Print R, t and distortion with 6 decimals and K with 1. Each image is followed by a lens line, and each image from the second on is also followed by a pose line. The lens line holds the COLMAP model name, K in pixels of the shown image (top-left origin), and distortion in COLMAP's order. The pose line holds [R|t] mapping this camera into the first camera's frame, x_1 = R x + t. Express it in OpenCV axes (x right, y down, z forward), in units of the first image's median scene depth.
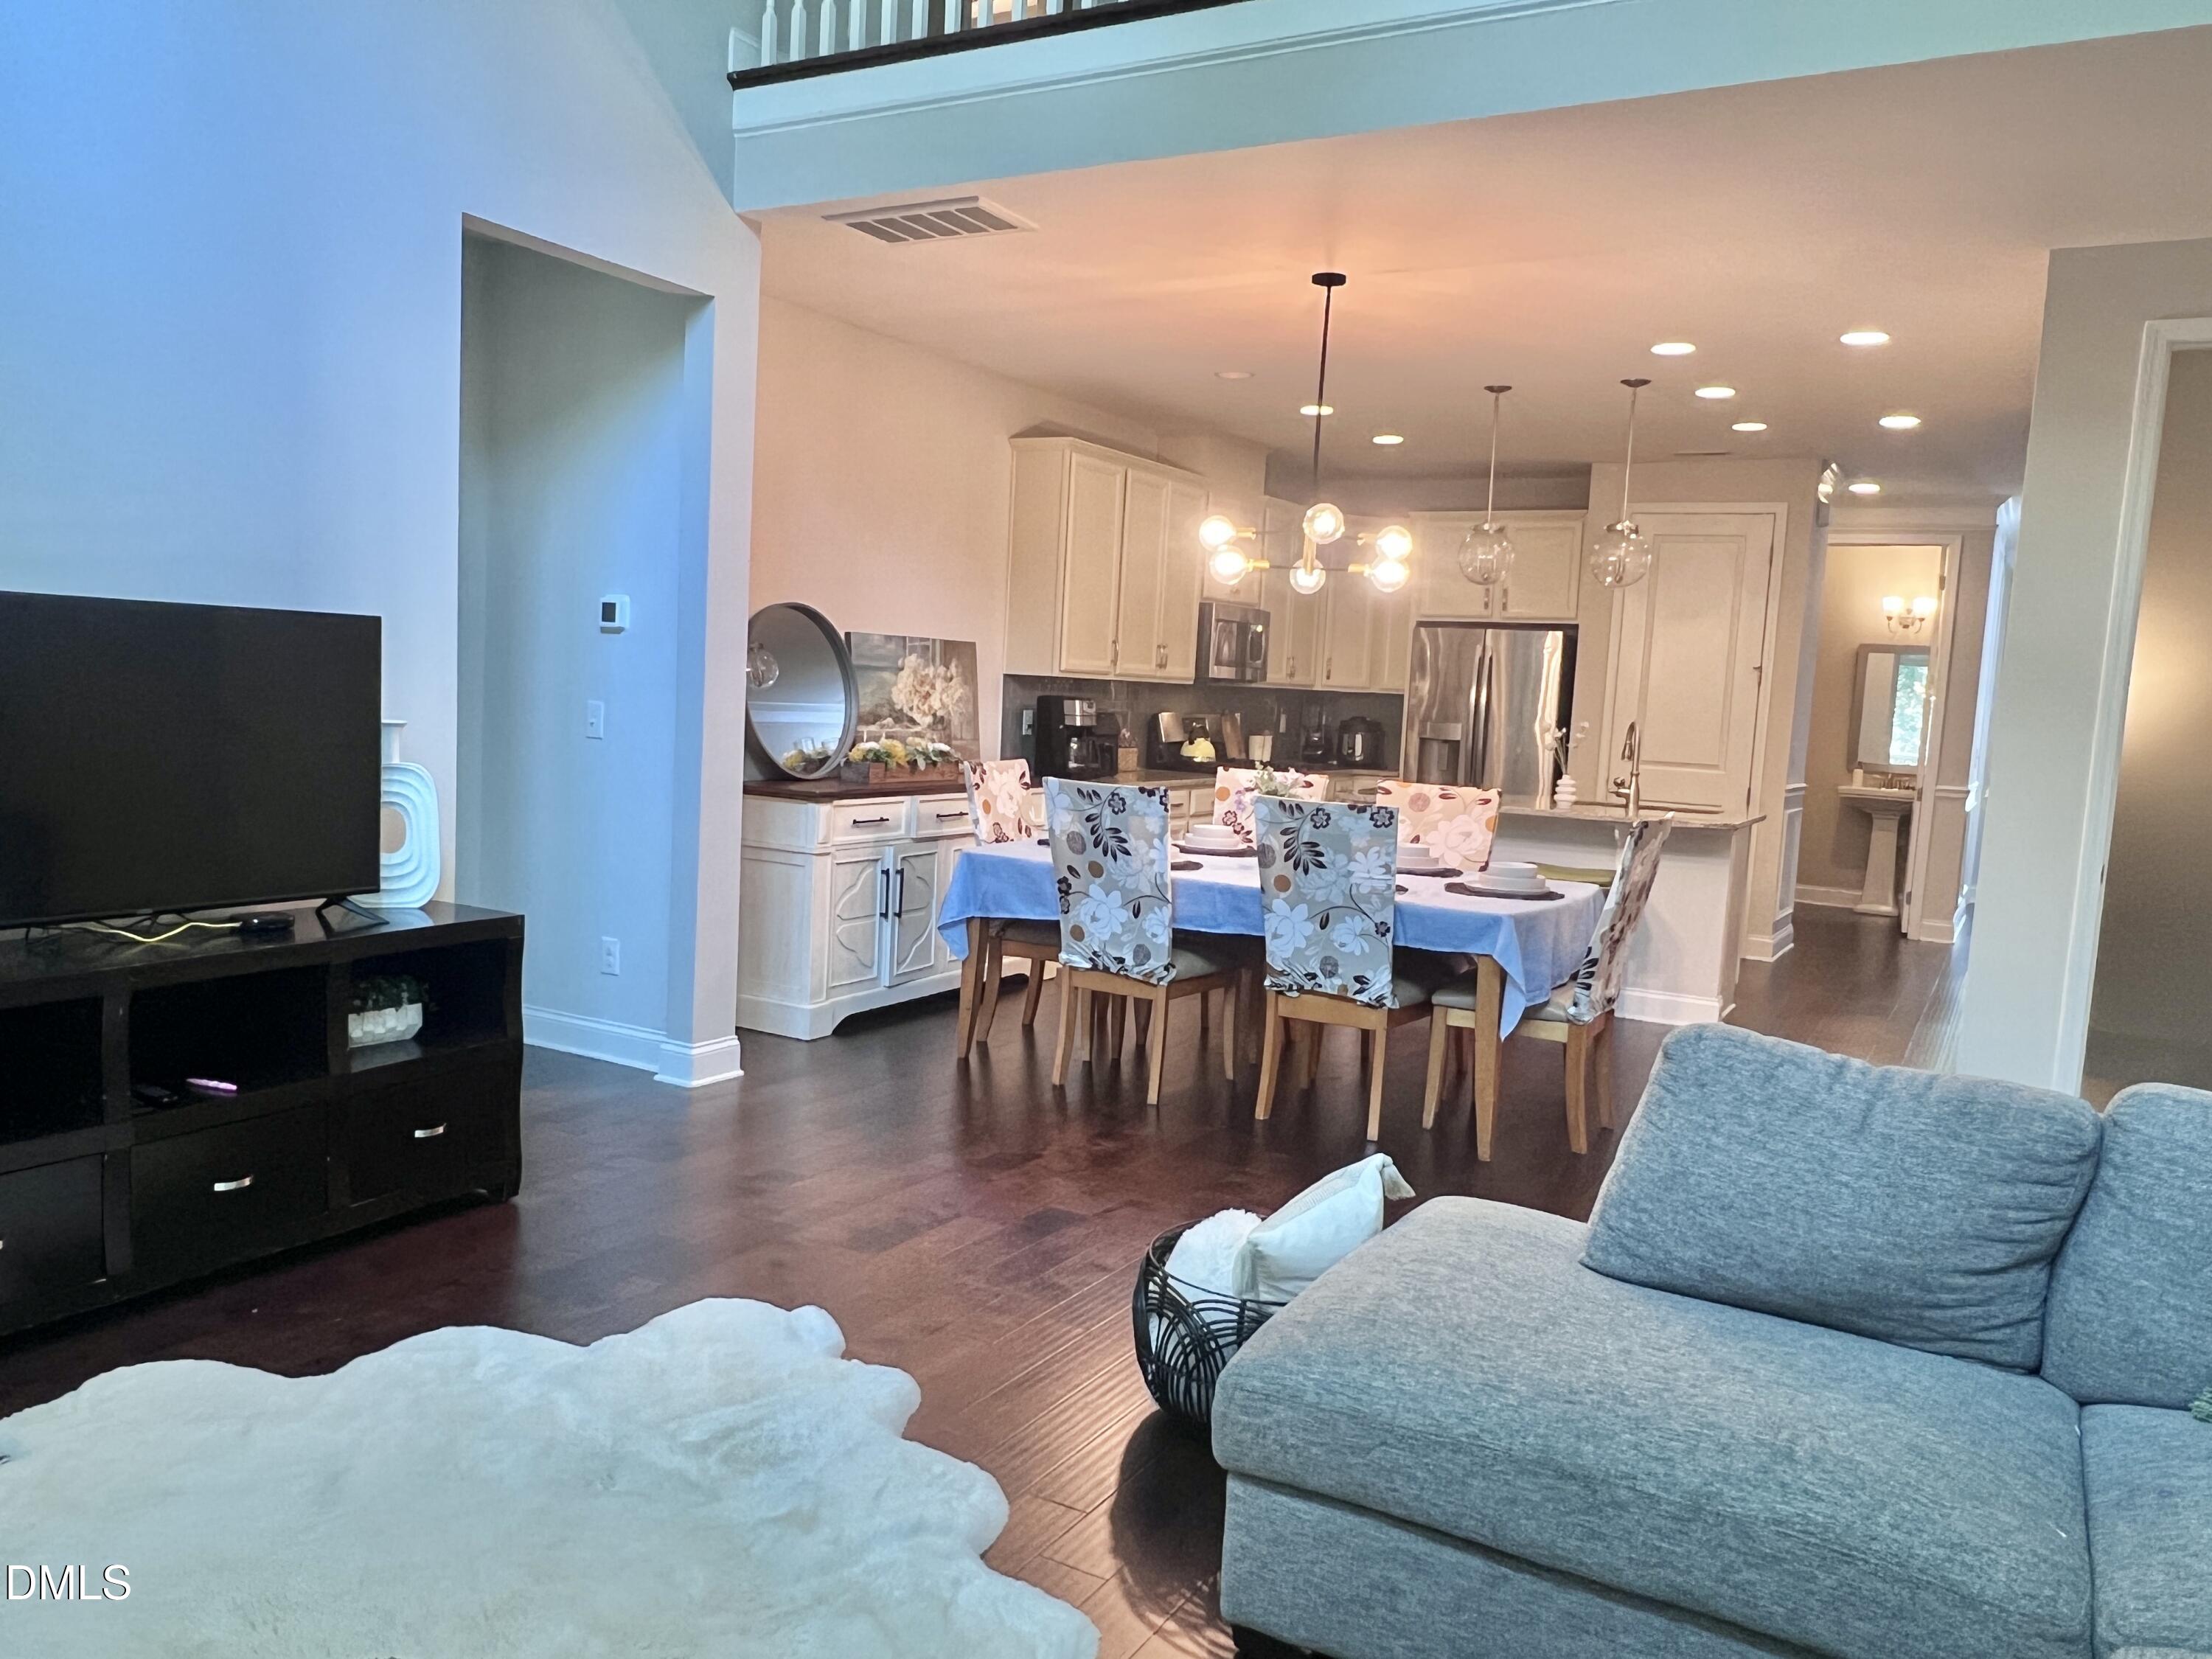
lens RADIAL K [[1643.7, 0, 1080.5], [0, 1643.7, 837.7], [0, 0, 1]] dist [-0.005376, 0.003674]
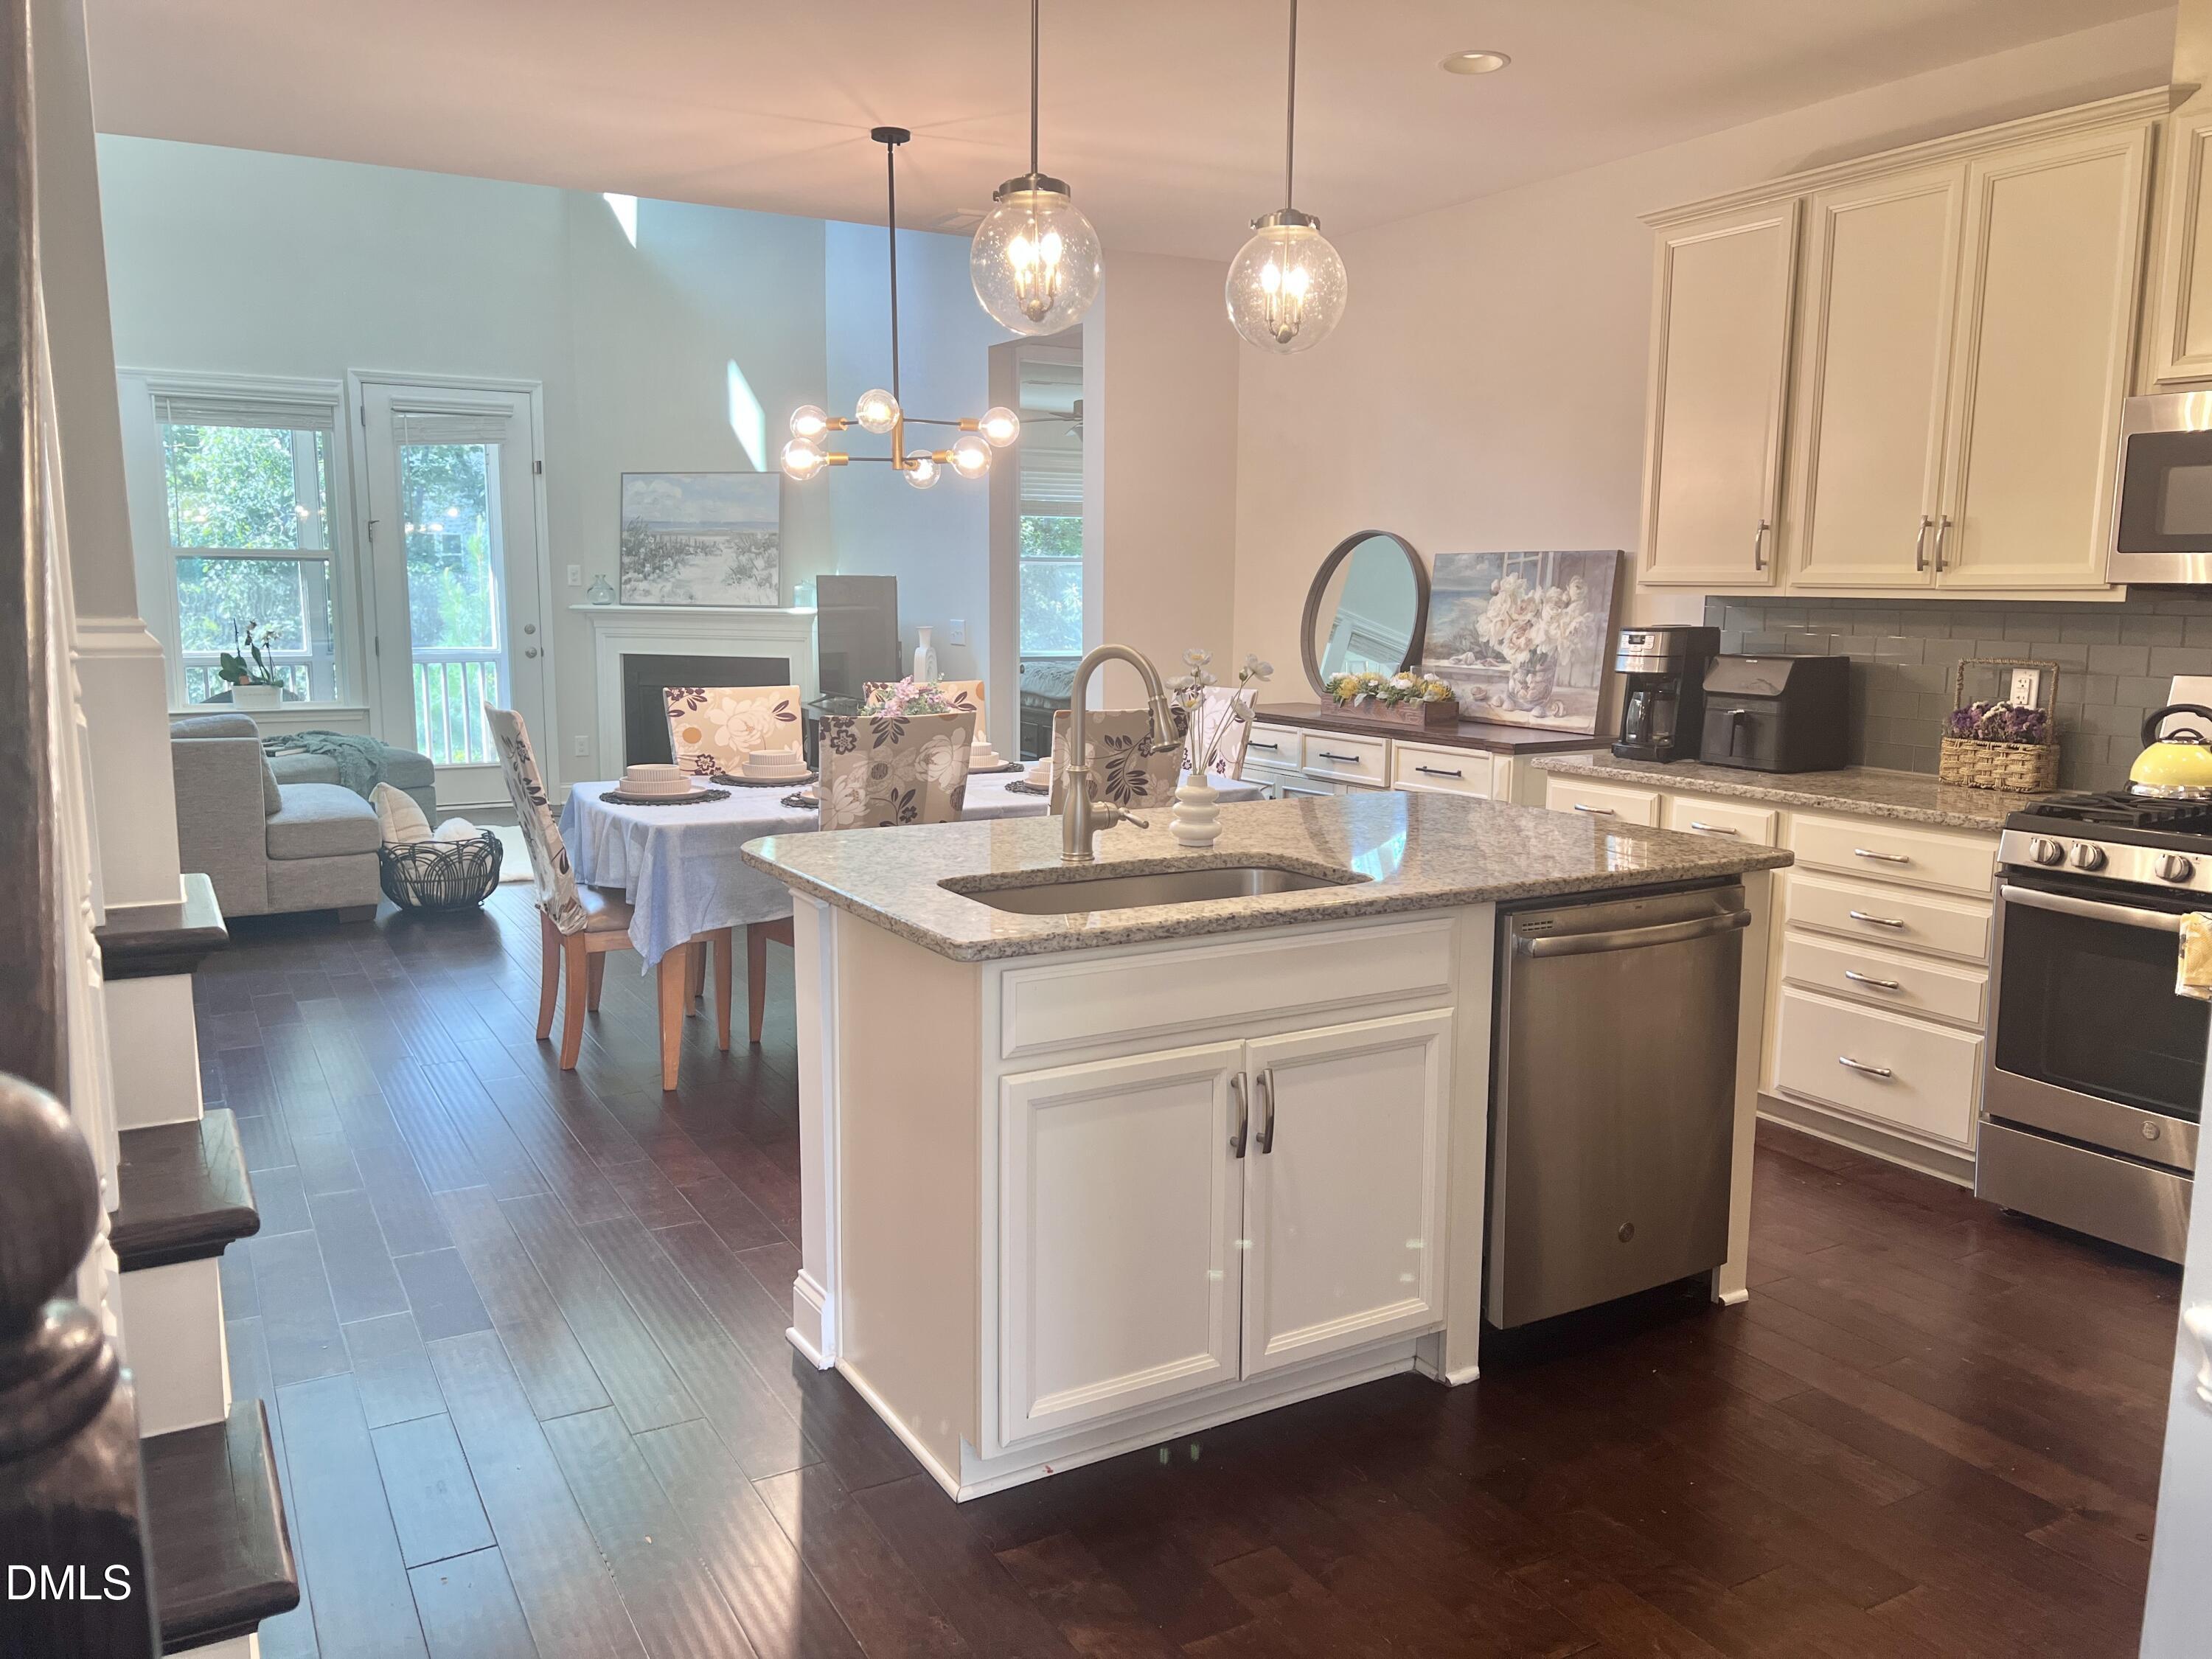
lens RADIAL K [[1662.6, 0, 1110.4], [0, 1662.6, 846.6], [0, 0, 1]] dist [0.045182, -0.065038]
pose [[-0.495752, 0.083177, -0.864472, 0.975695], [-0.114667, 0.980419, 0.160092, -0.122575], [0.860861, 0.178492, -0.476507, 1.709591]]
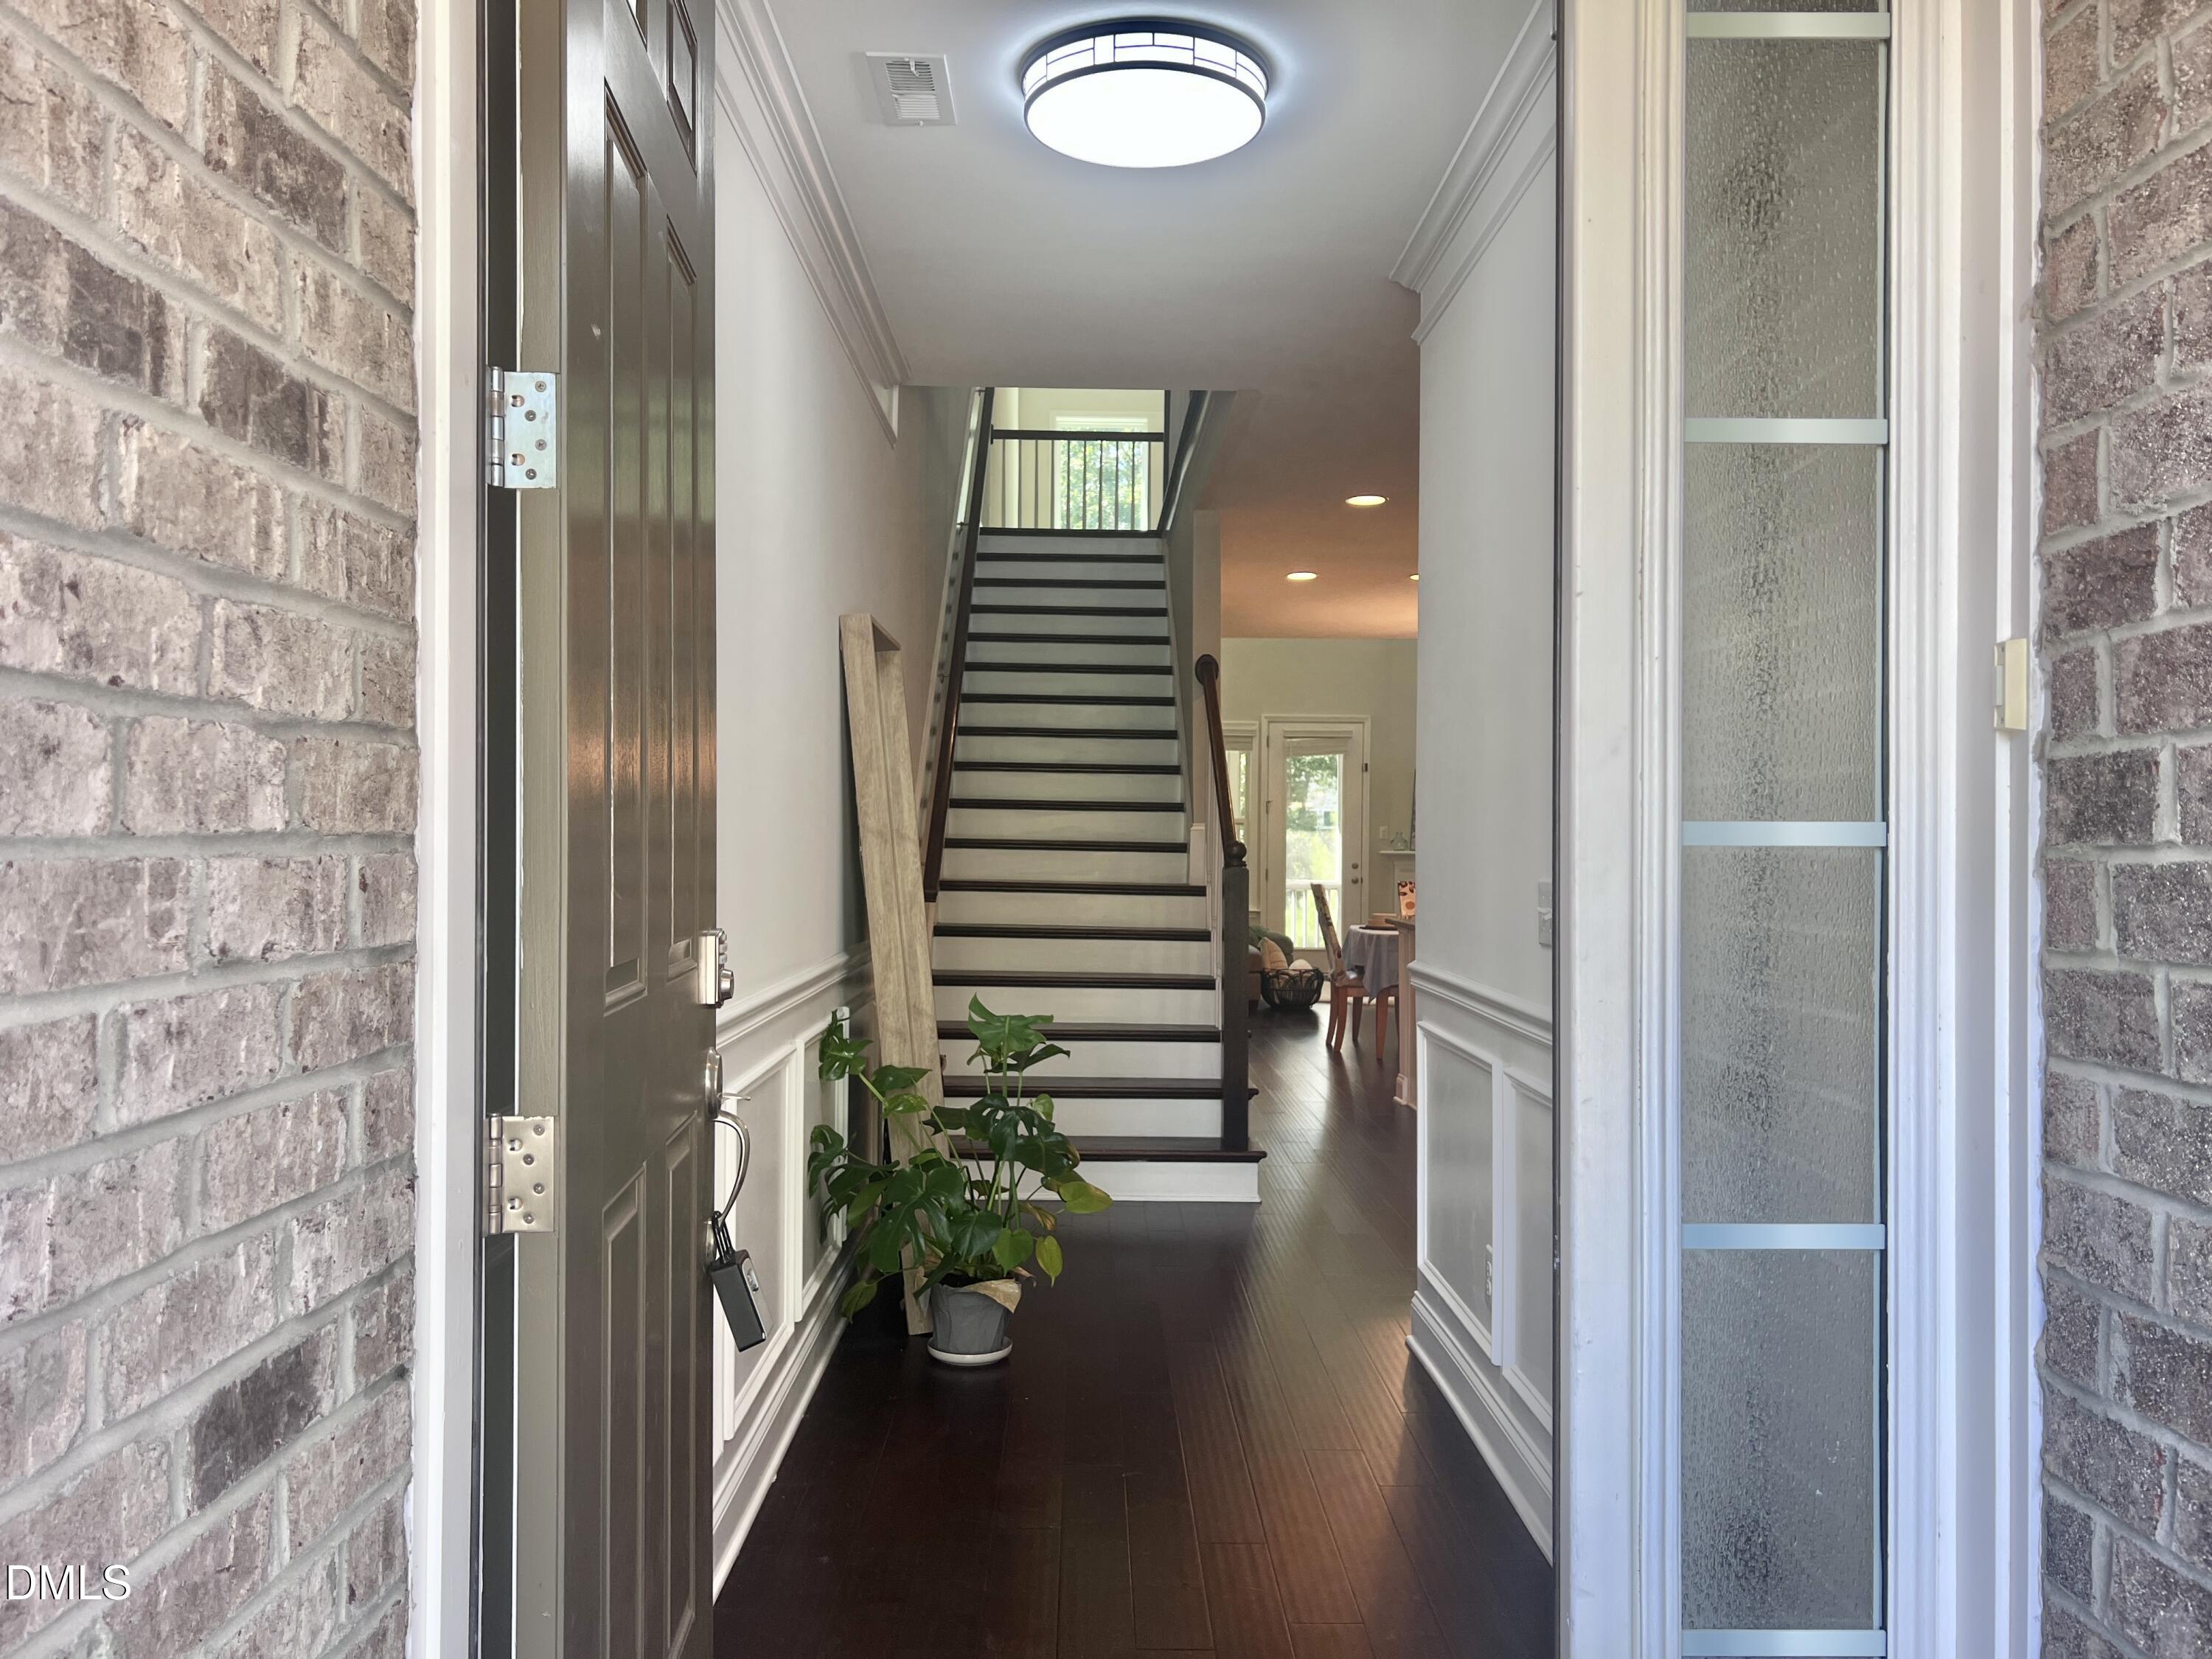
lens RADIAL K [[1662.6, 0, 1096.0], [0, 1662.6, 834.8], [0, 0, 1]] dist [0.045182, -0.065038]
pose [[-0.857297, -0.060935, -0.511203, 1.615519], [-0.099907, 0.993785, 0.049087, -0.143548], [0.505035, 0.093155, -0.858057, 2.573317]]
